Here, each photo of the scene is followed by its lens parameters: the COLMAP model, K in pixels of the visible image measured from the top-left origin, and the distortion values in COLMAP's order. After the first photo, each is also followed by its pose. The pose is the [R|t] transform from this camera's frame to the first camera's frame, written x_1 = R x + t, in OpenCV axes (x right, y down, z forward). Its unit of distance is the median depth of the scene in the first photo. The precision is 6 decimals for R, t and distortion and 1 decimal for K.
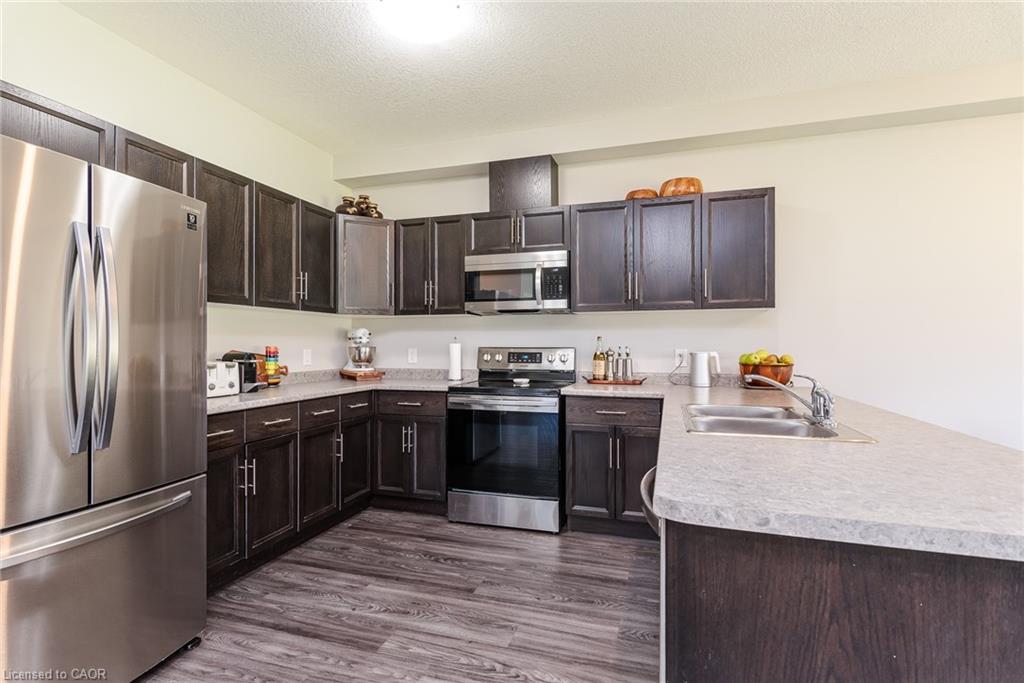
lens RADIAL K [[494.9, 0, 510.9], [0, 494.9, 342.3], [0, 0, 1]] dist [0.003375, -0.000293]
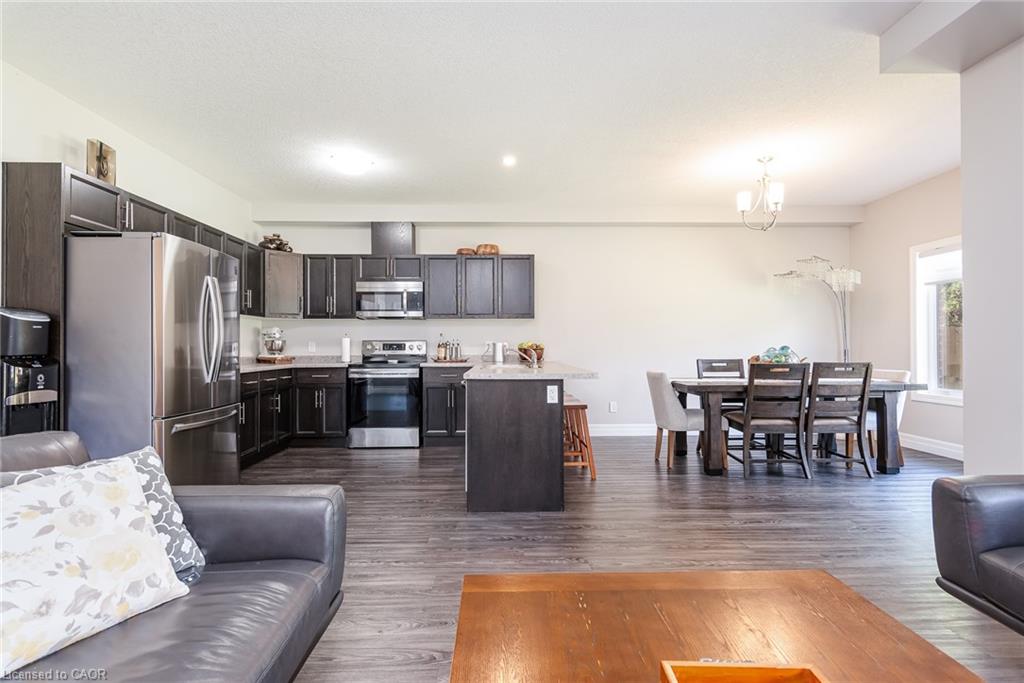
lens RADIAL K [[494.9, 0, 510.2], [0, 494.9, 342.6], [0, 0, 1]] dist [0.003375, -0.000293]
pose [[0.944743, -0.000160, 0.327811, -0.152149], [0.001645, 0.999990, -0.004252, 0.026955], [-0.327806, 0.004556, 0.944734, -0.665303]]
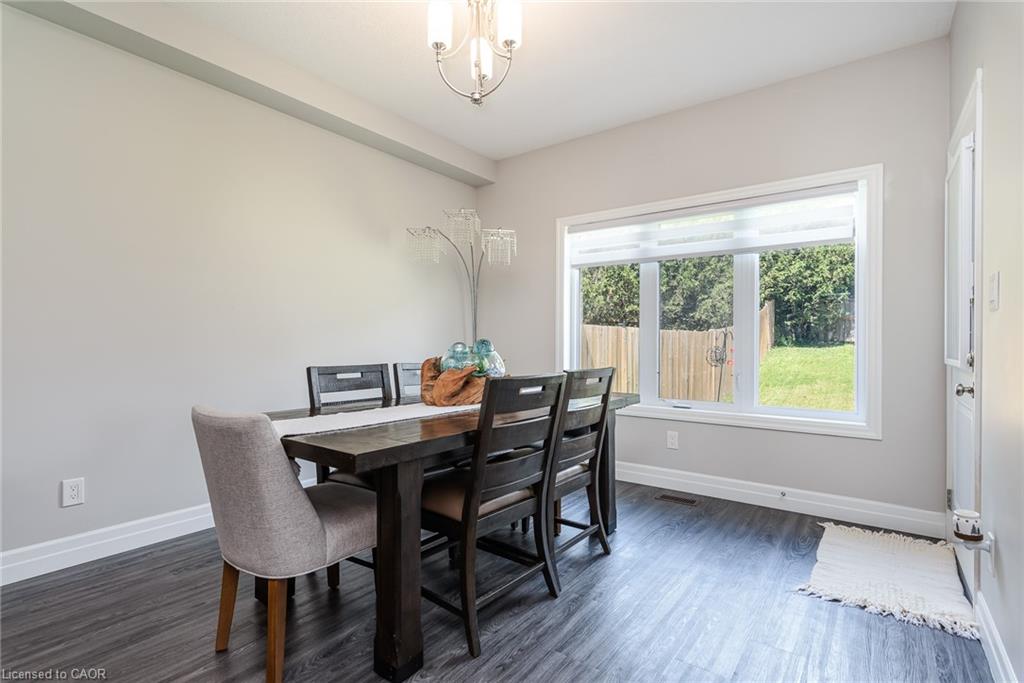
lens RADIAL K [[494.9, 0, 511.0], [0, 494.9, 344.3], [0, 0, 1]] dist [0.003375, -0.000293]
pose [[0.320305, -0.001308, 0.947314, 0.313435], [-0.008901, 0.999951, 0.004390, 0.034954], [-0.947273, -0.009838, 0.320277, 0.083990]]
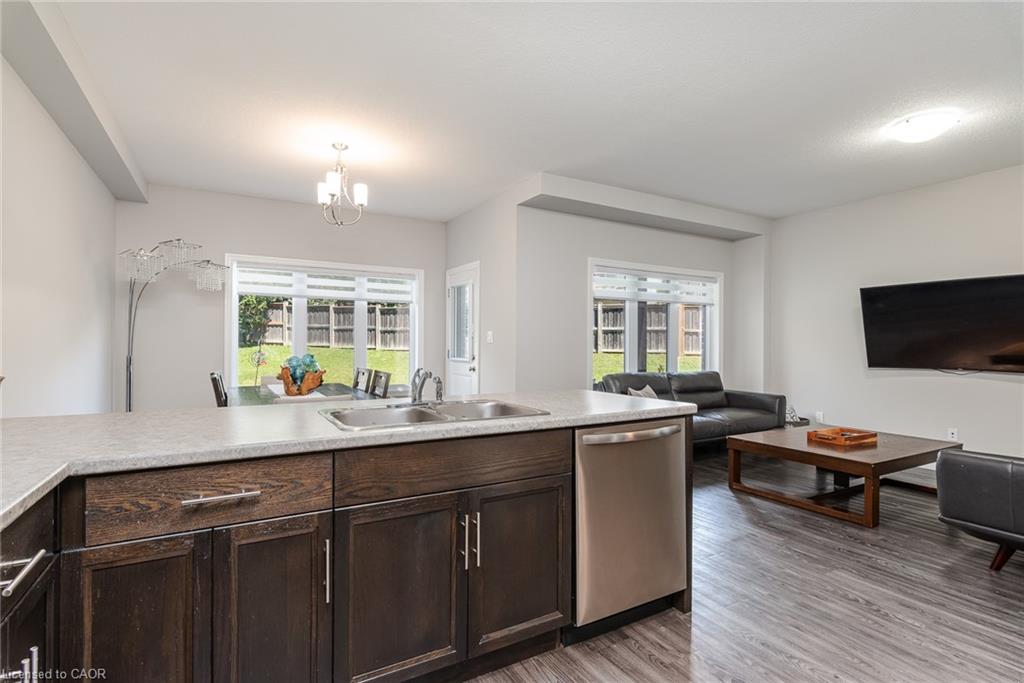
lens RADIAL K [[494.9, 0, 511.3], [0, 494.9, 341.1], [0, 0, 1]] dist [0.003375, -0.000293]
pose [[-0.736739, -0.001028, 0.676176, -0.180533], [-0.008829, 0.999928, -0.008100, 0.005633], [-0.676119, -0.011938, -0.736695, 0.901894]]
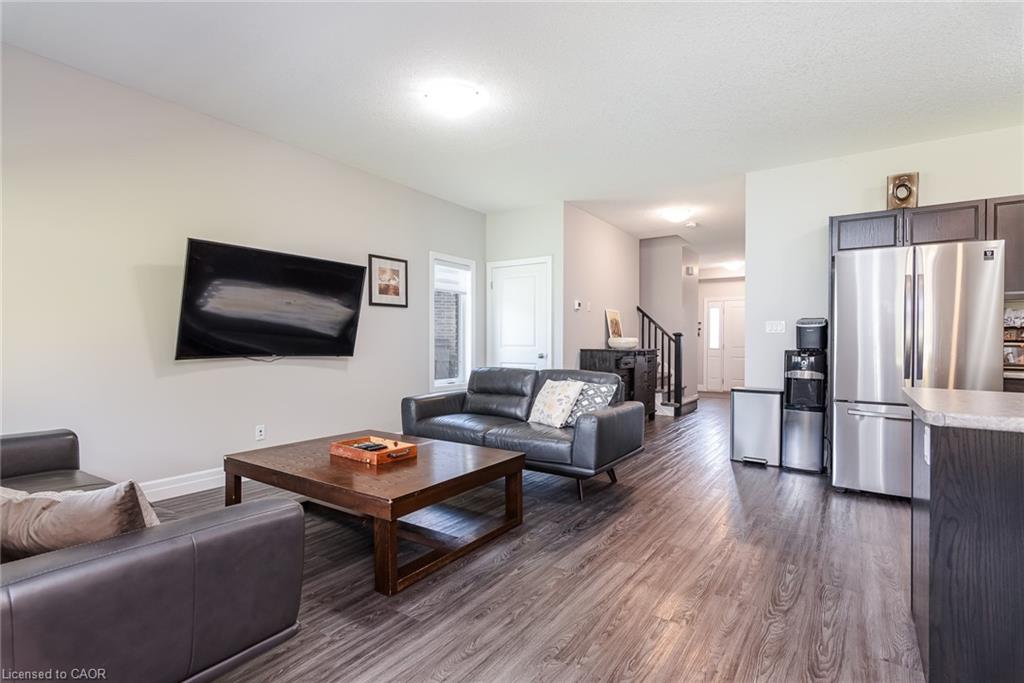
lens RADIAL K [[494.9, 0, 510.8], [0, 494.9, 341.0], [0, 0, 1]] dist [0.003375, -0.000293]
pose [[-0.289007, -0.003135, -0.957322, 0.794537], [-0.001909, 0.999995, -0.002699, 0.028216], [0.957325, 0.001047, -0.289011, -0.025543]]
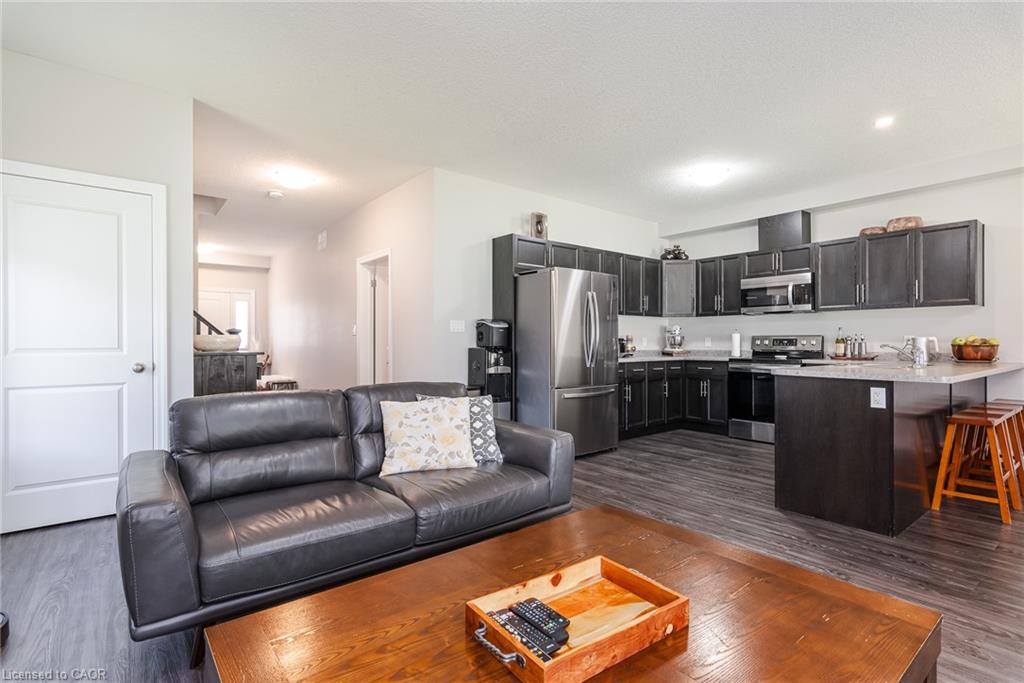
lens RADIAL K [[494.9, 0, 511.3], [0, 494.9, 342.5], [0, 0, 1]] dist [0.003375, -0.000293]
pose [[0.833112, 0.000024, -0.553105, 0.187022], [0.002371, 0.999991, 0.003614, 0.026500], [0.553100, -0.004322, 0.833104, -0.812918]]
